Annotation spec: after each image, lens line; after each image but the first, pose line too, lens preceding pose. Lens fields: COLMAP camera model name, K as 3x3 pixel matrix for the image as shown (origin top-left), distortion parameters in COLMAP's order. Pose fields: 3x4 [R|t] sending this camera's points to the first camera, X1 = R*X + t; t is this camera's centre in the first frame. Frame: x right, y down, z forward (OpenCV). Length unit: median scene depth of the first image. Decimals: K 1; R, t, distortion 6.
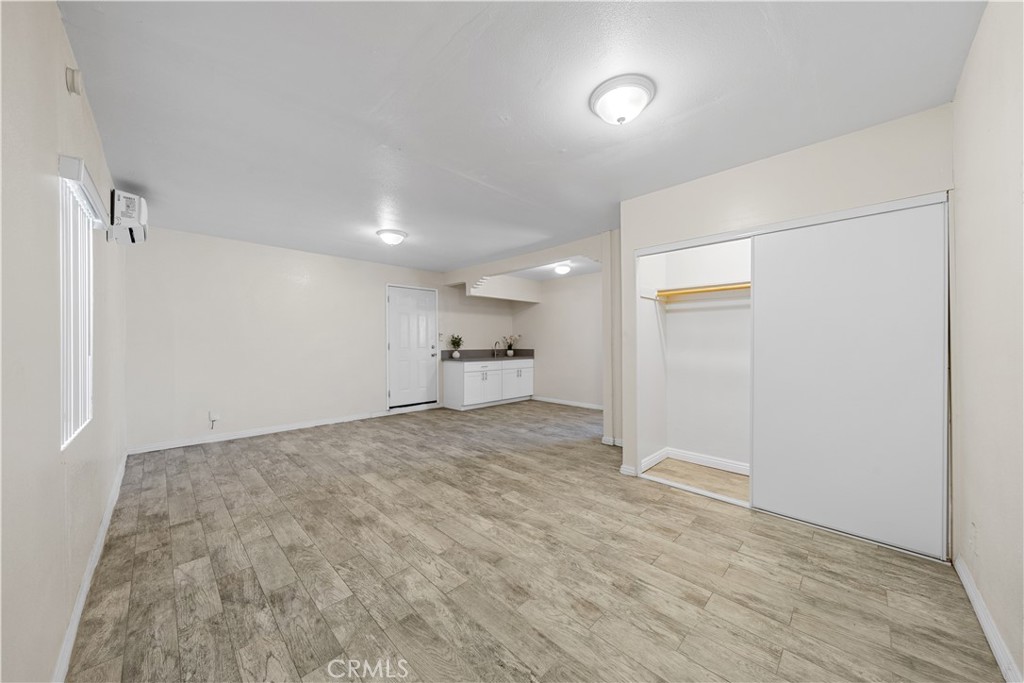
lens RADIAL K [[352.5, 0, 511.3], [0, 352.5, 342.2], [0, 0, 1]] dist [-0.003122, 0.000246]
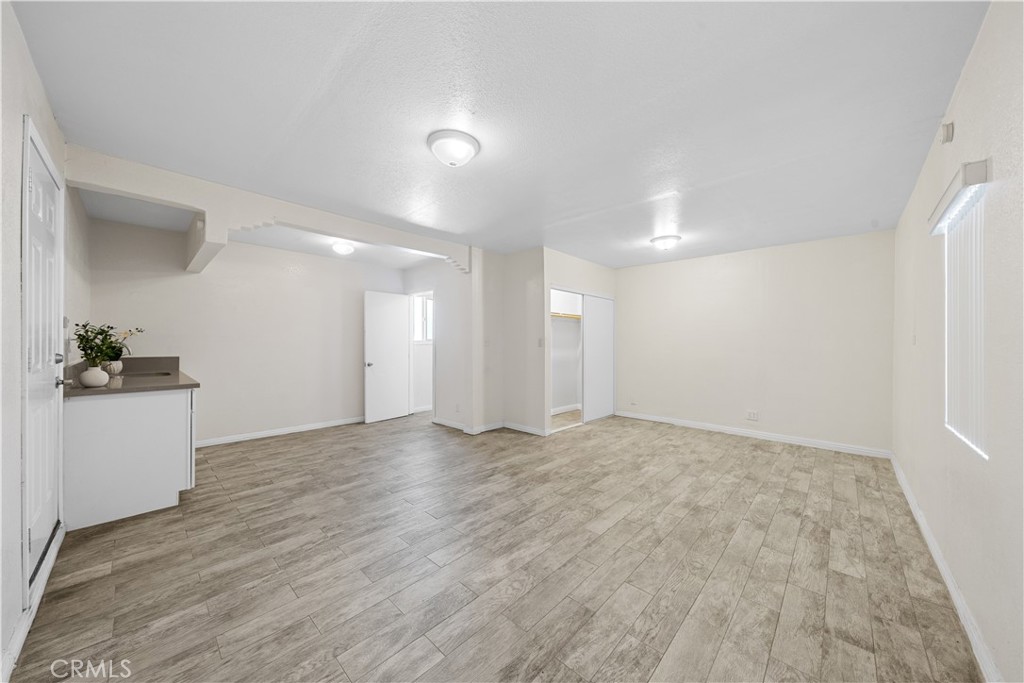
lens RADIAL K [[352.5, 0, 510.7], [0, 352.5, 340.5], [0, 0, 1]] dist [-0.003122, 0.000246]
pose [[-0.025439, 0.007990, 0.999644, -1.503801], [-0.006736, 0.999944, -0.008164, -0.007827], [-0.999654, -0.006942, -0.025383, 1.581670]]
